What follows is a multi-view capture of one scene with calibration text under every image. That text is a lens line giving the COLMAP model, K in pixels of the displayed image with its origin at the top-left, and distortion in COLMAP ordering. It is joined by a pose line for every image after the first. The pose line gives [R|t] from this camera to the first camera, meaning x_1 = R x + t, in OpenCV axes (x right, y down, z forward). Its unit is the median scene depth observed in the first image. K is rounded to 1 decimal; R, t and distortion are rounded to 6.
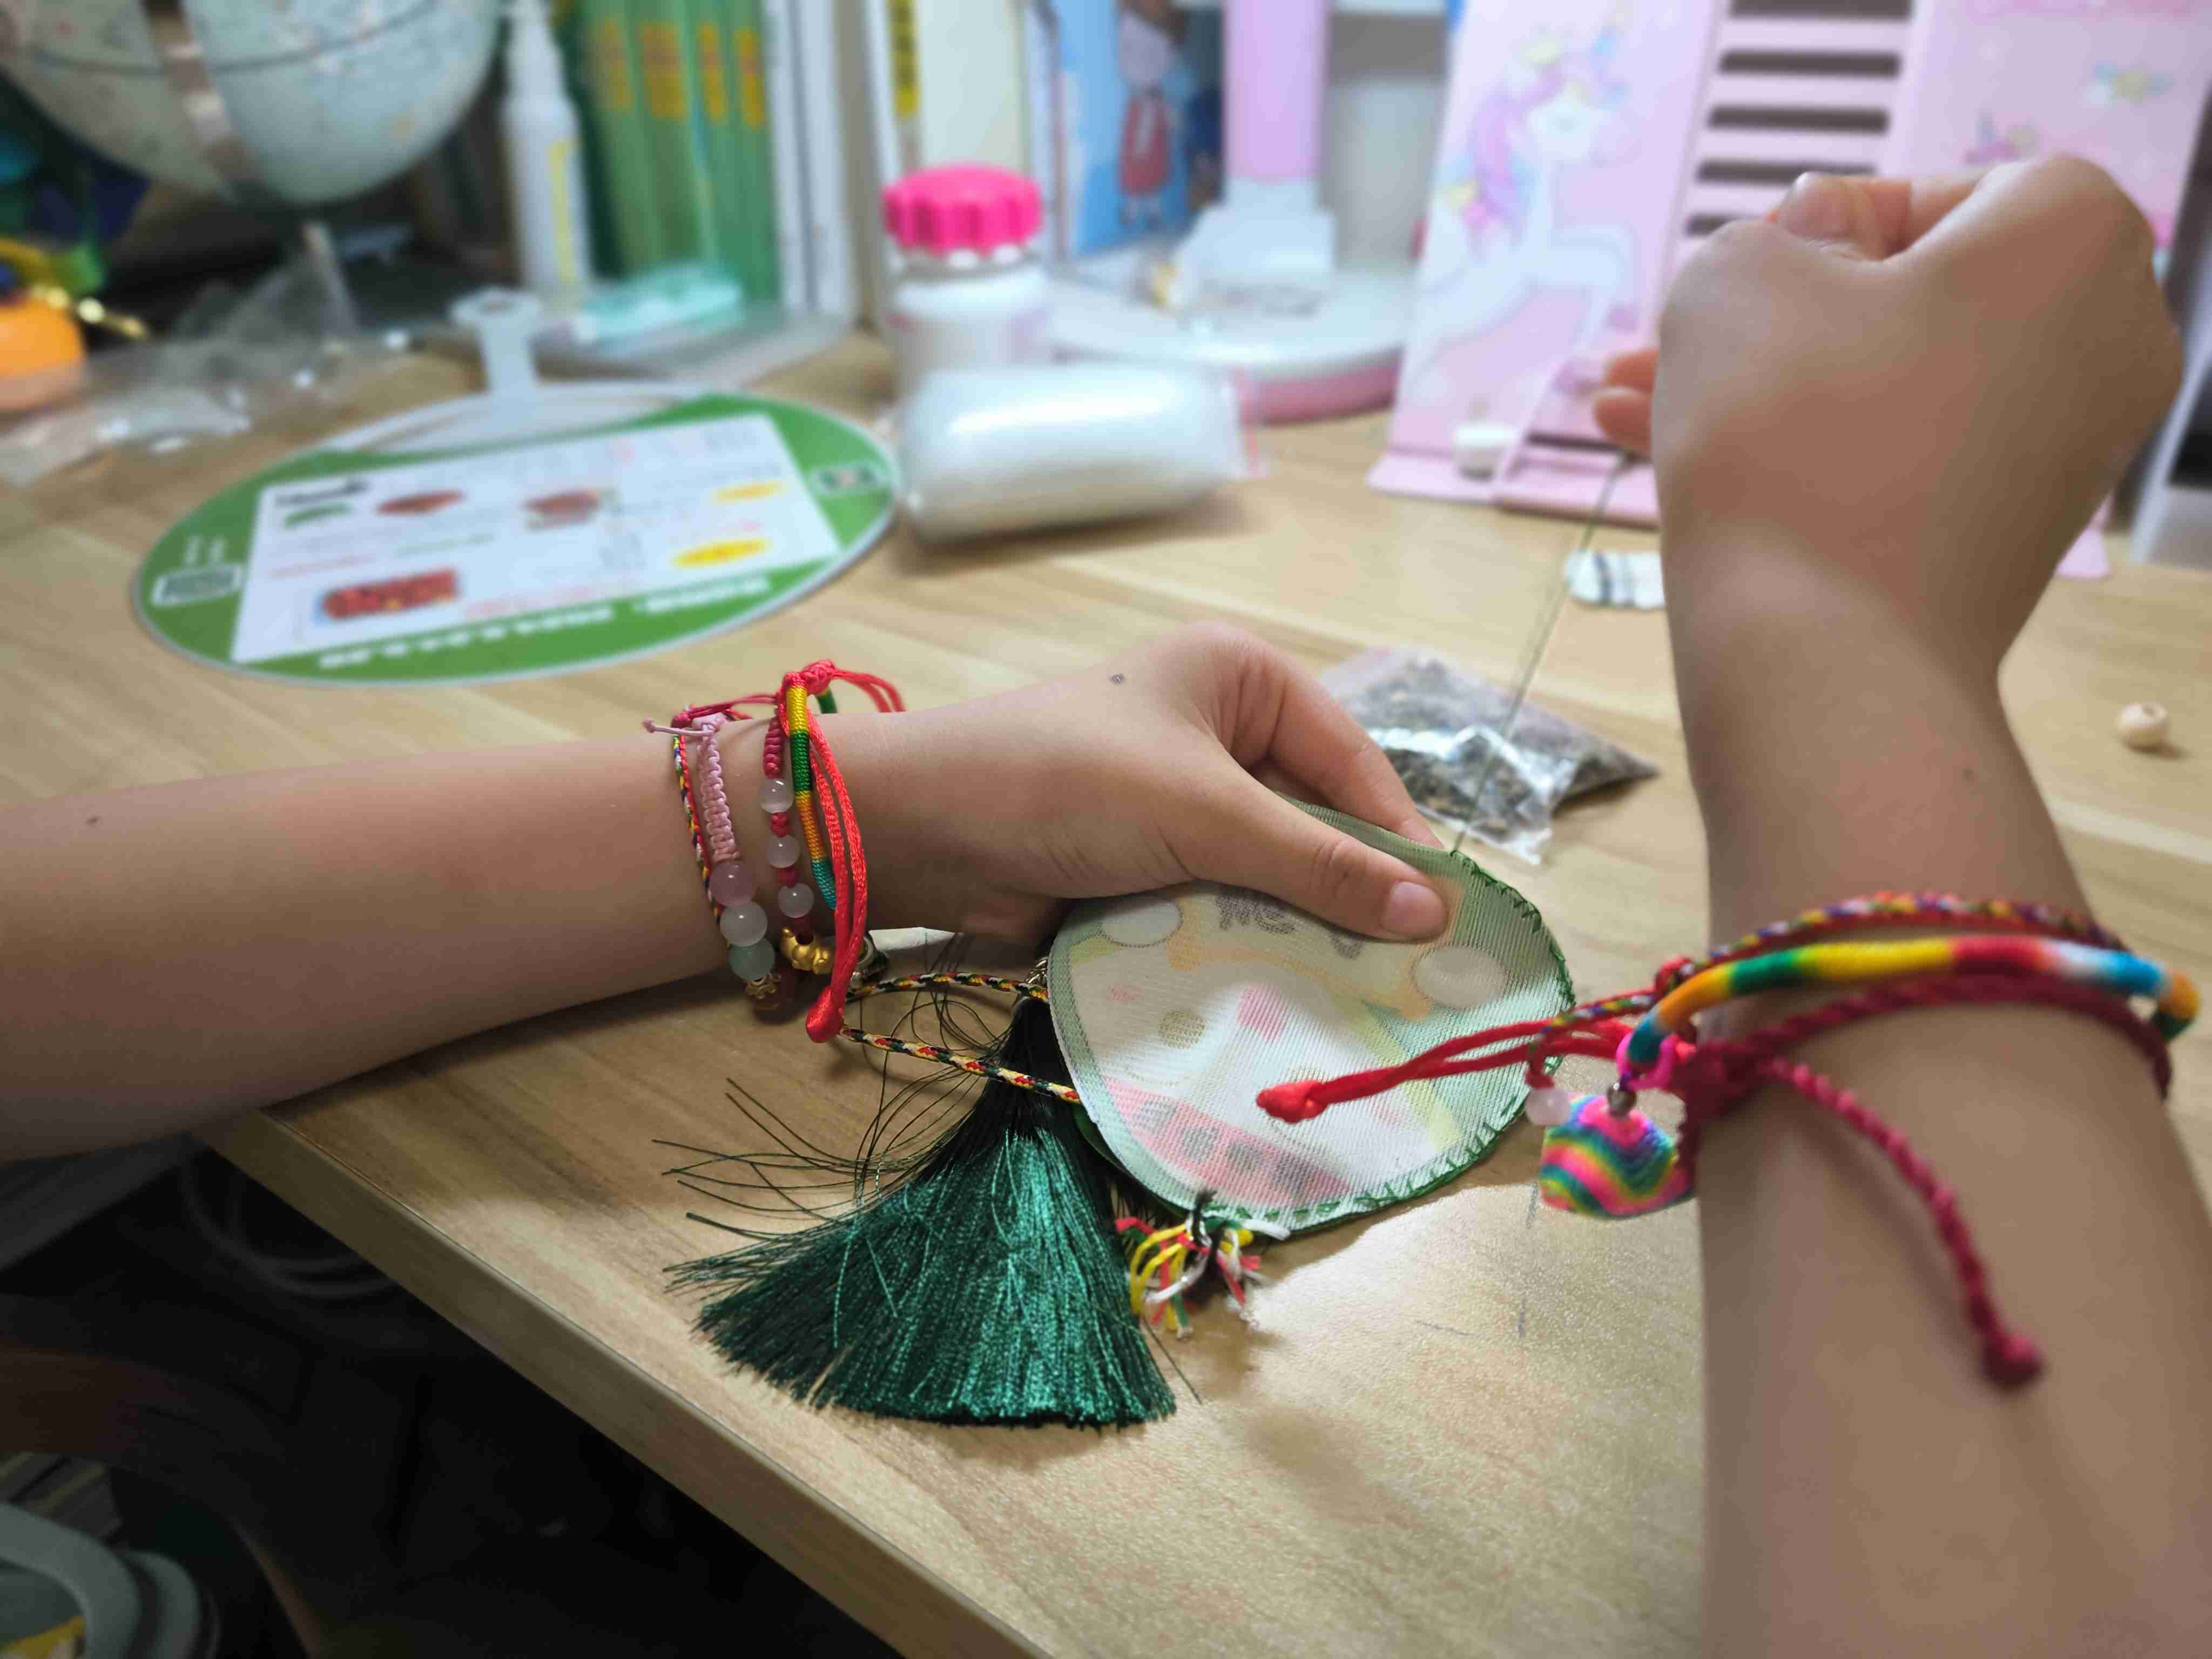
lens RADIAL K [[1550.4, 0, 1099.8], [0, 1550.4, 799.8], [0, 0, 1]] dist [0.067518, -0.081127]
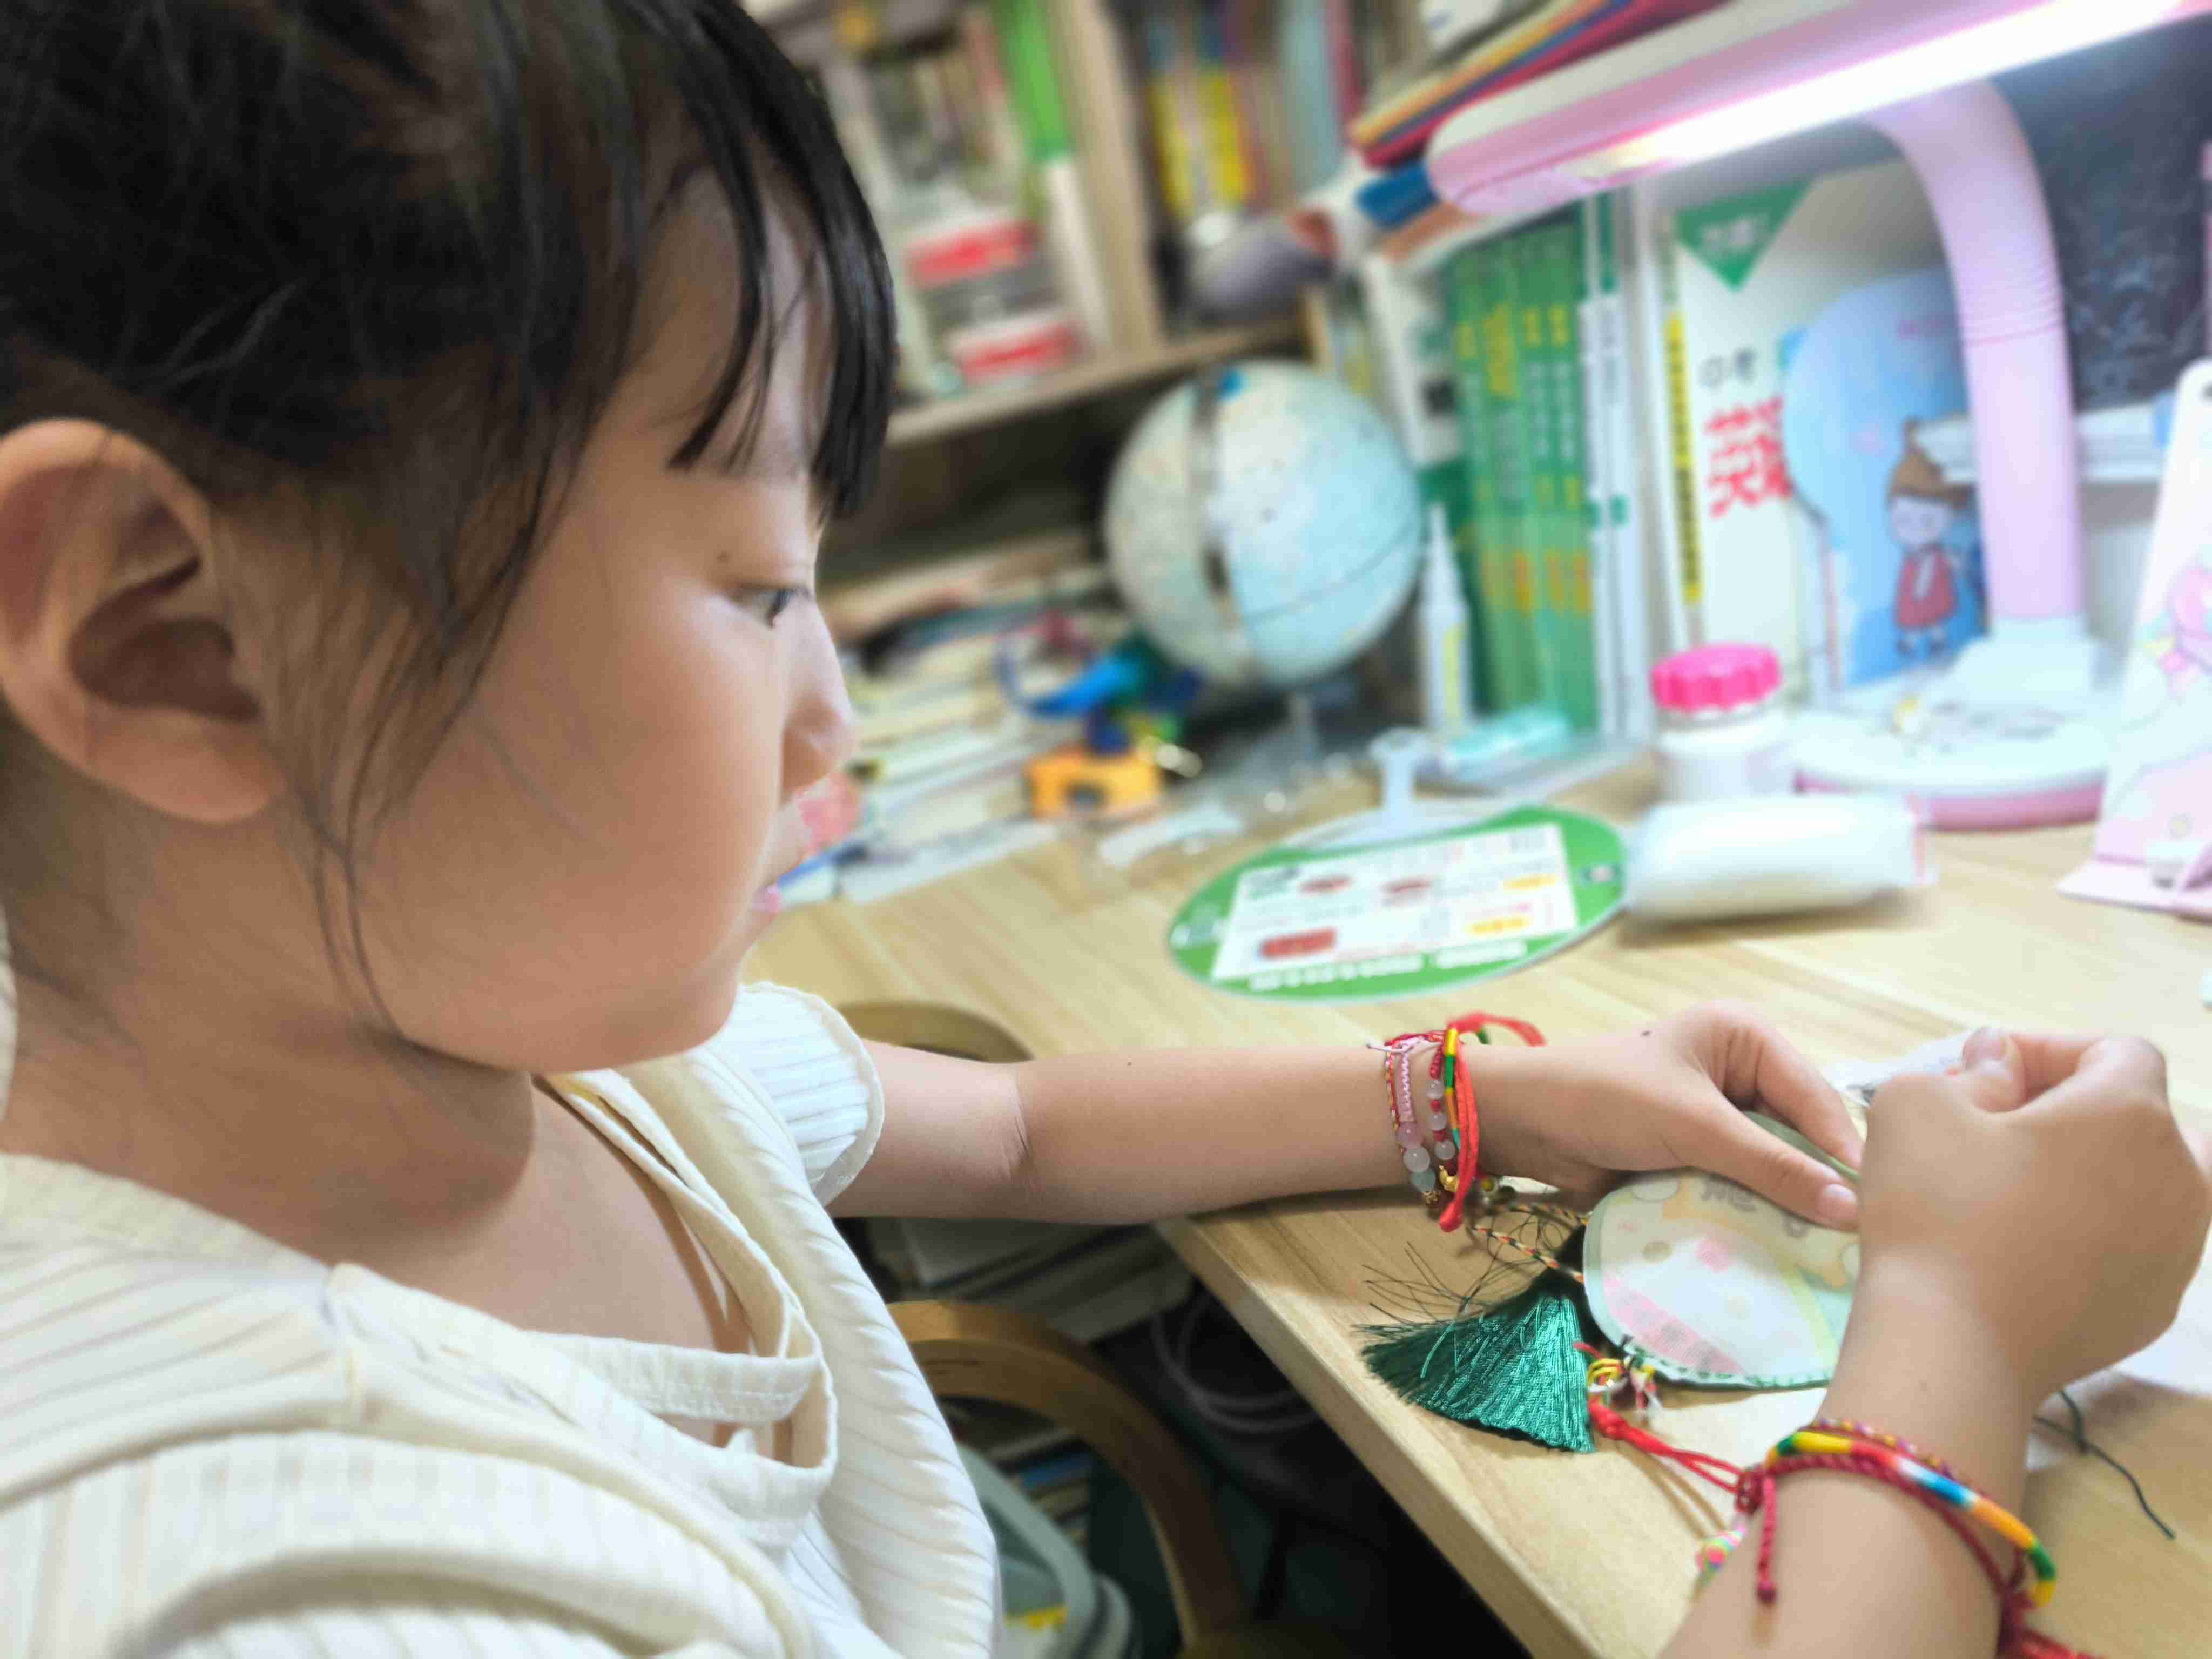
lens RADIAL K [[1550.4, 0, 1099.8], [0, 1550.4, 799.8], [0, 0, 1]] dist [0.067518, -0.081127]
pose [[0.820191, 0.003069, -0.572081, 0.307875], [-0.111157, 0.981783, -0.154098, -0.002884], [0.561186, 0.189980, 0.805591, -0.461676]]
